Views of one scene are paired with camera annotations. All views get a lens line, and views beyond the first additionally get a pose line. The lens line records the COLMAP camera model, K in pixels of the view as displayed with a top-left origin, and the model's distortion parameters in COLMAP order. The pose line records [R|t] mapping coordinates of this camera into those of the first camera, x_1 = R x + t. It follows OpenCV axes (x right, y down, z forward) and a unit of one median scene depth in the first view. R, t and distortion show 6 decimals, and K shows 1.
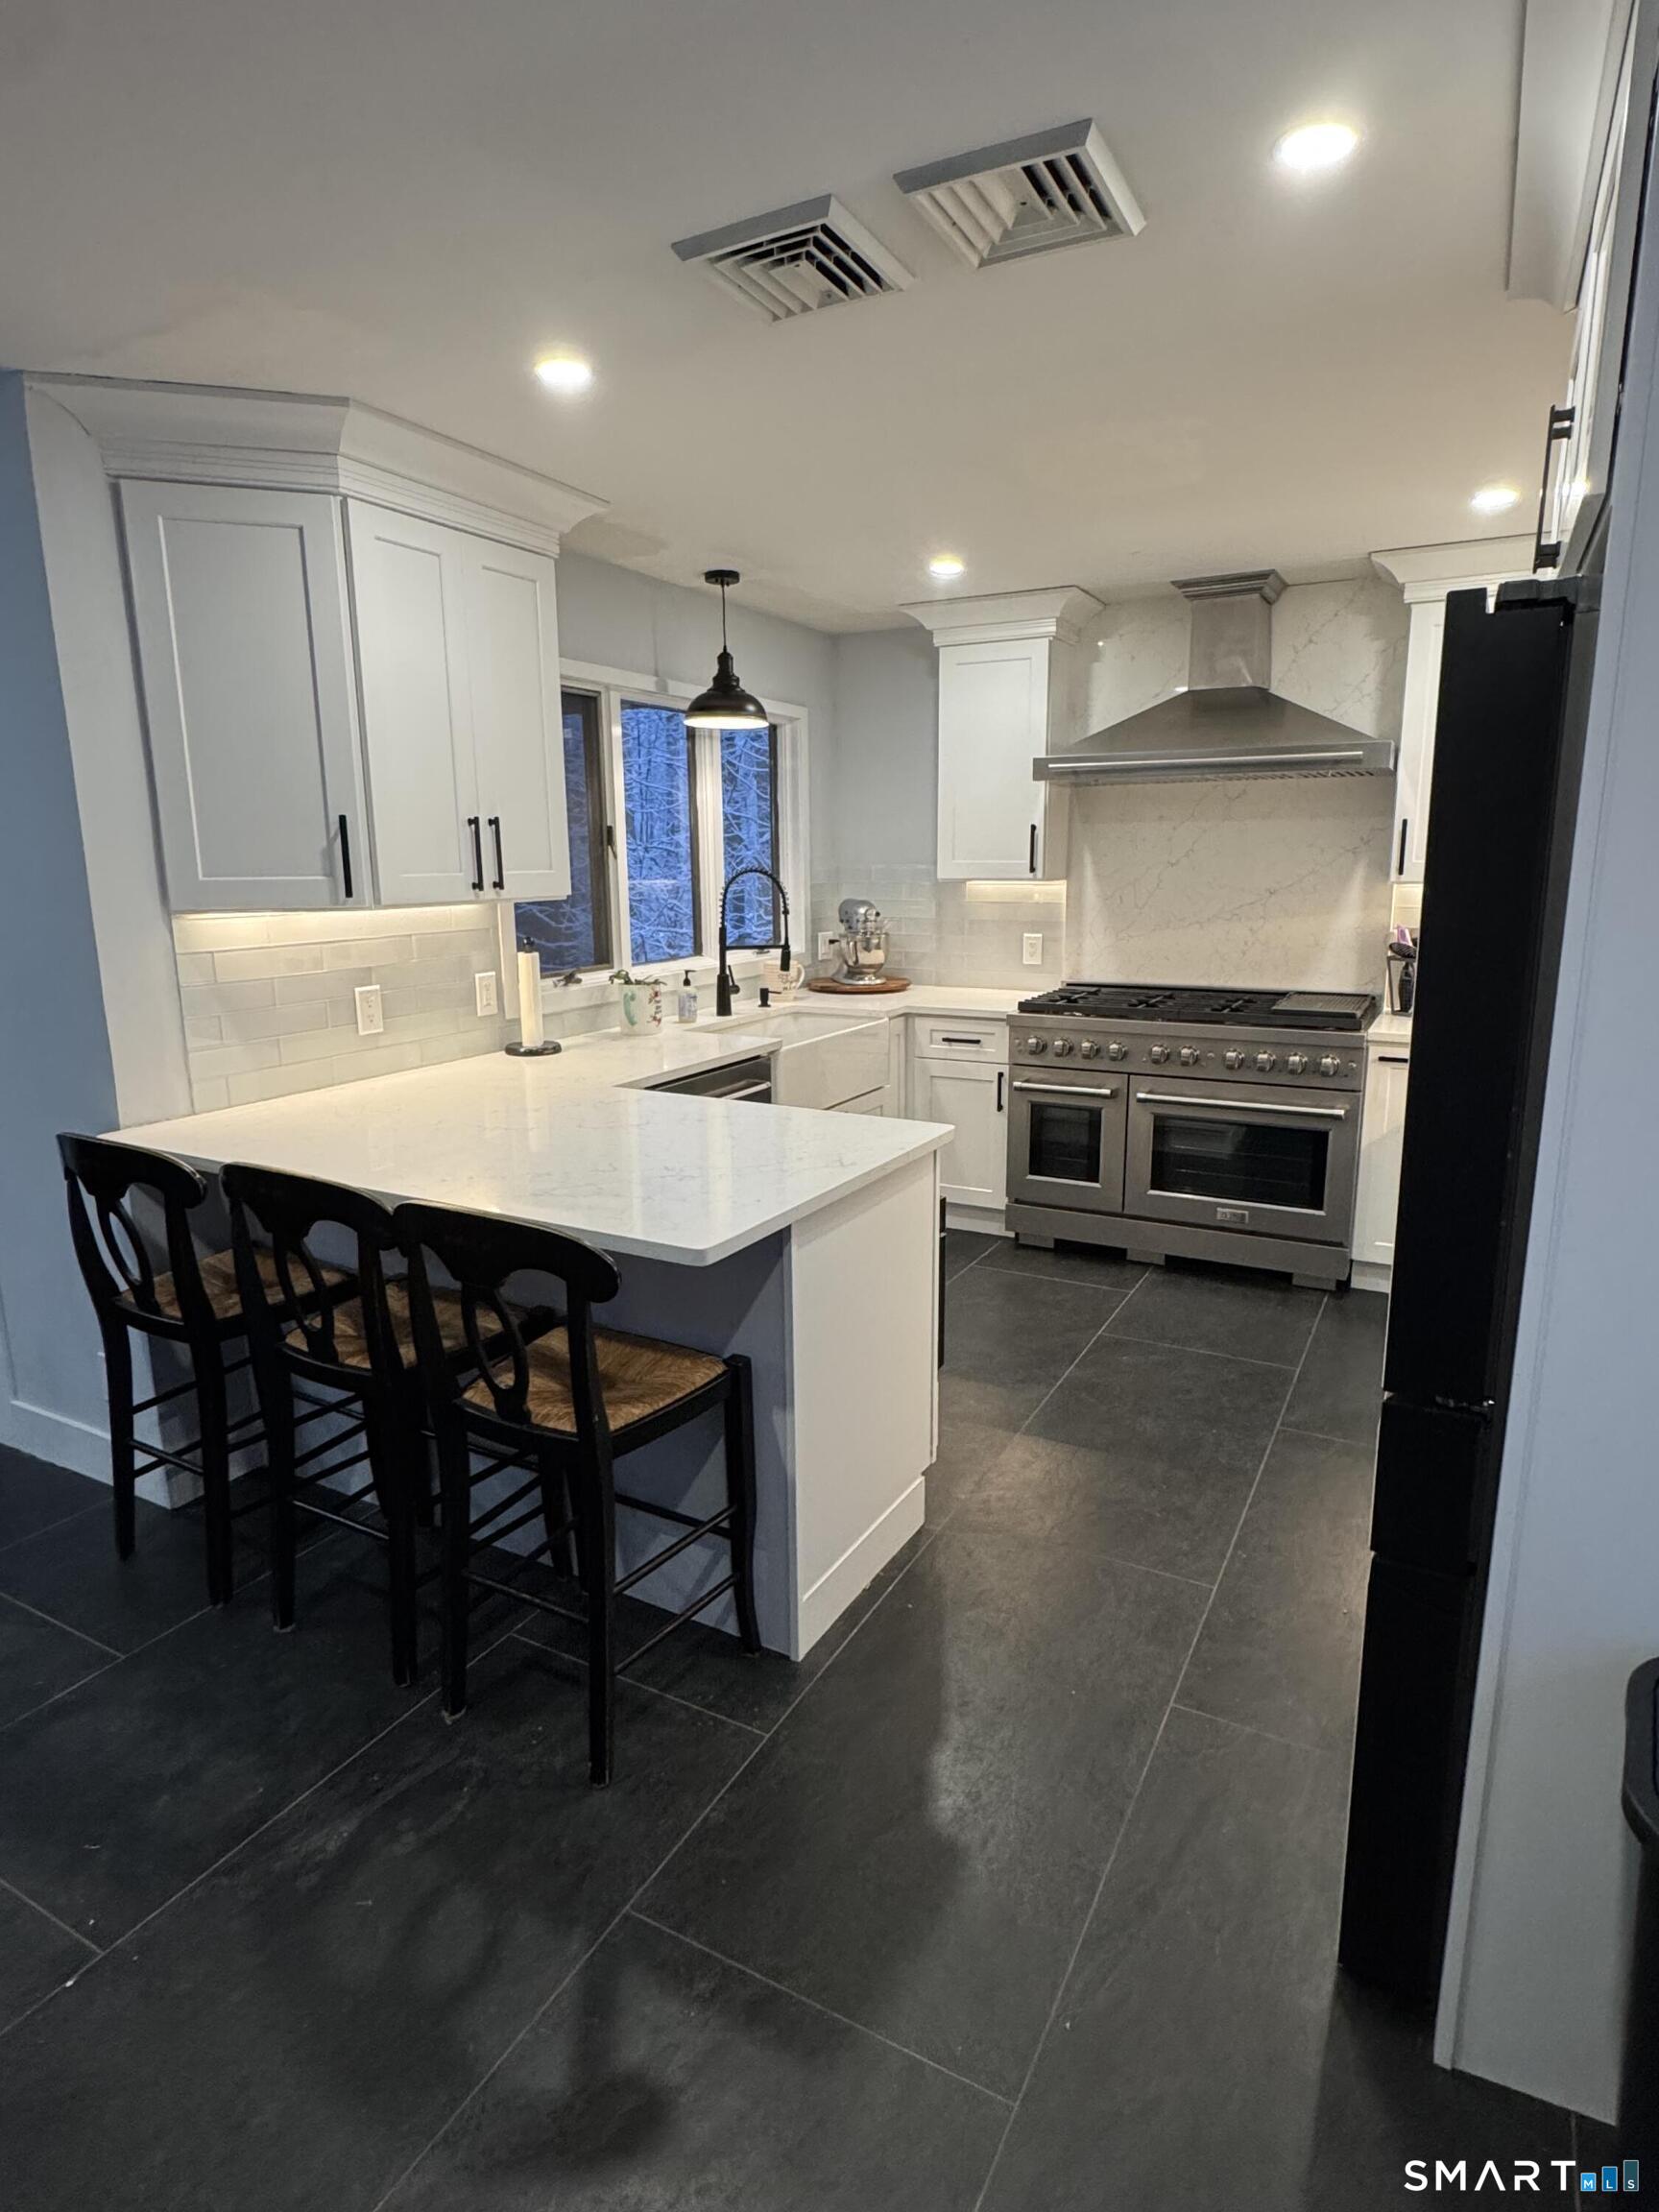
lens RADIAL K [[1203.4, 0, 840.5], [0, 1203.4, 1101.7], [0, 0, 1]] dist [-0.001095, 0.000051]
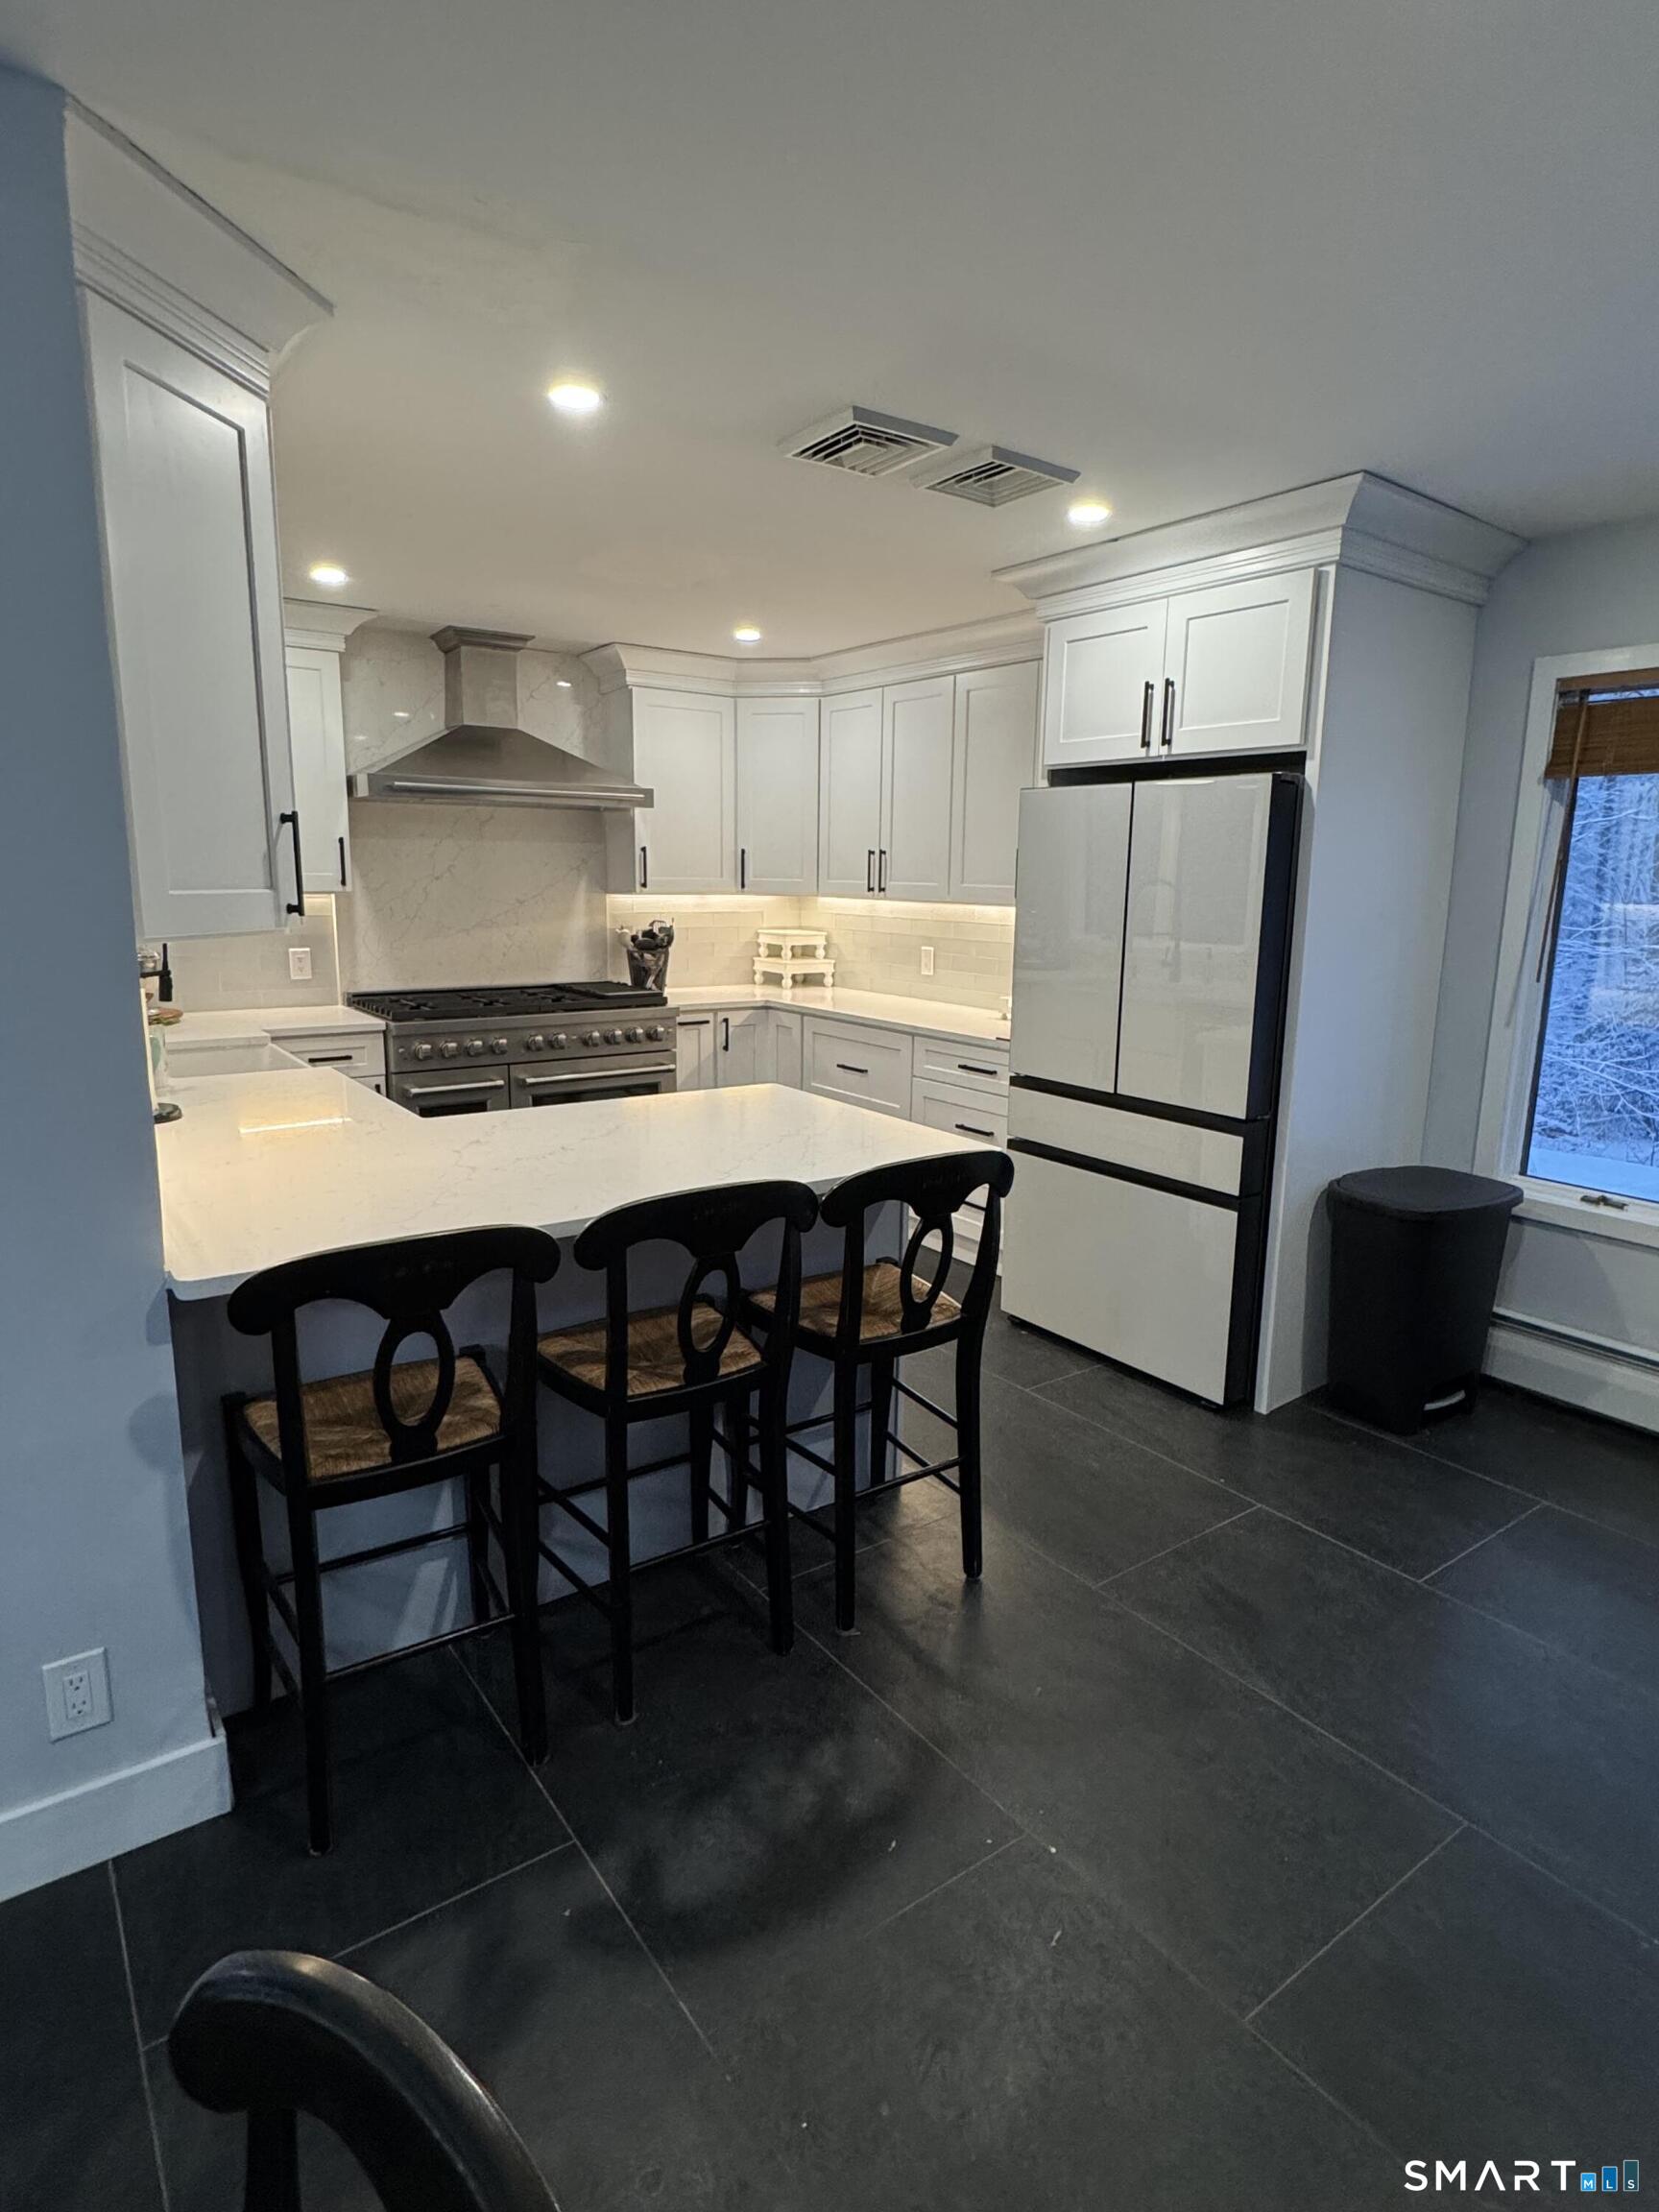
lens RADIAL K [[1203.4, 0, 840.5], [0, 1203.4, 1101.7], [0, 0, 1]] dist [-0.001095, 0.000051]
pose [[0.423482, -0.158890, 0.891861, -1.009154], [0.166427, 0.981387, 0.095815, -0.070890], [-0.890486, 0.107854, 0.442044, 0.362665]]
